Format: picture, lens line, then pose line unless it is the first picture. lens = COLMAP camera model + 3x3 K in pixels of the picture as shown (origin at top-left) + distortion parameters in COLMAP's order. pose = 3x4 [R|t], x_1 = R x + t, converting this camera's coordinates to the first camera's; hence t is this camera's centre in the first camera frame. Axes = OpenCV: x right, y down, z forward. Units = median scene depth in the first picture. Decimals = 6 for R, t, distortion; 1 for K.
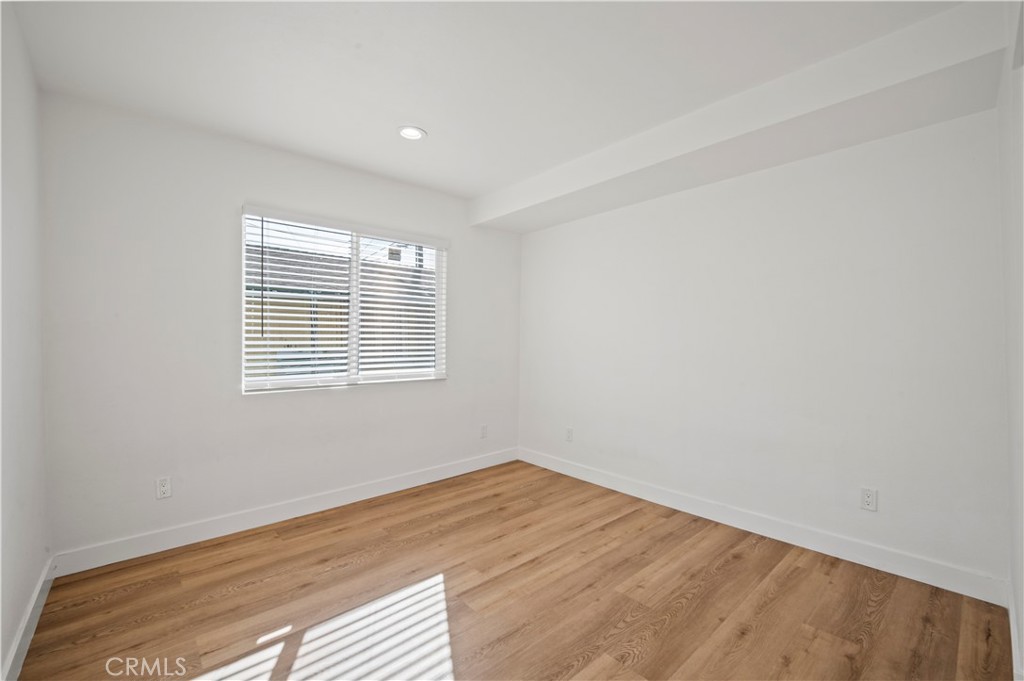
lens RADIAL K [[428.7, 0, 517.4], [0, 428.7, 344.4], [0, 0, 1]] dist [-0.037440, -0.000700]
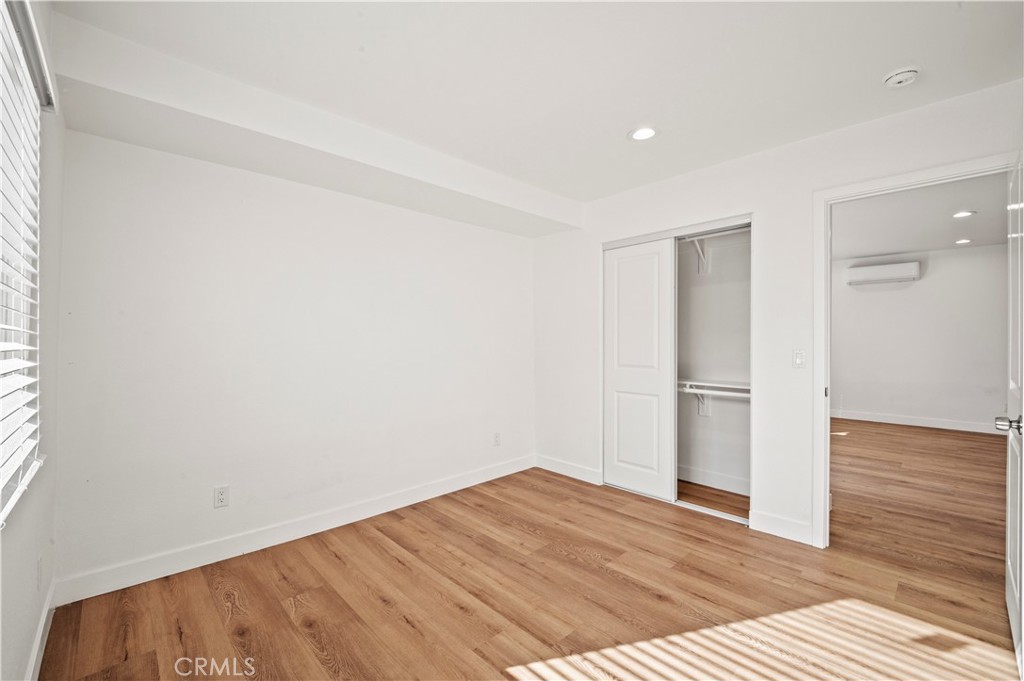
lens RADIAL K [[428.7, 0, 517.4], [0, 428.7, 344.4], [0, 0, 1]] dist [-0.037440, -0.000700]
pose [[-0.019066, -0.022450, 0.999566, -0.798227], [0.029968, 0.999286, 0.023016, -0.033083], [-0.999369, 0.030394, -0.018380, 0.865692]]
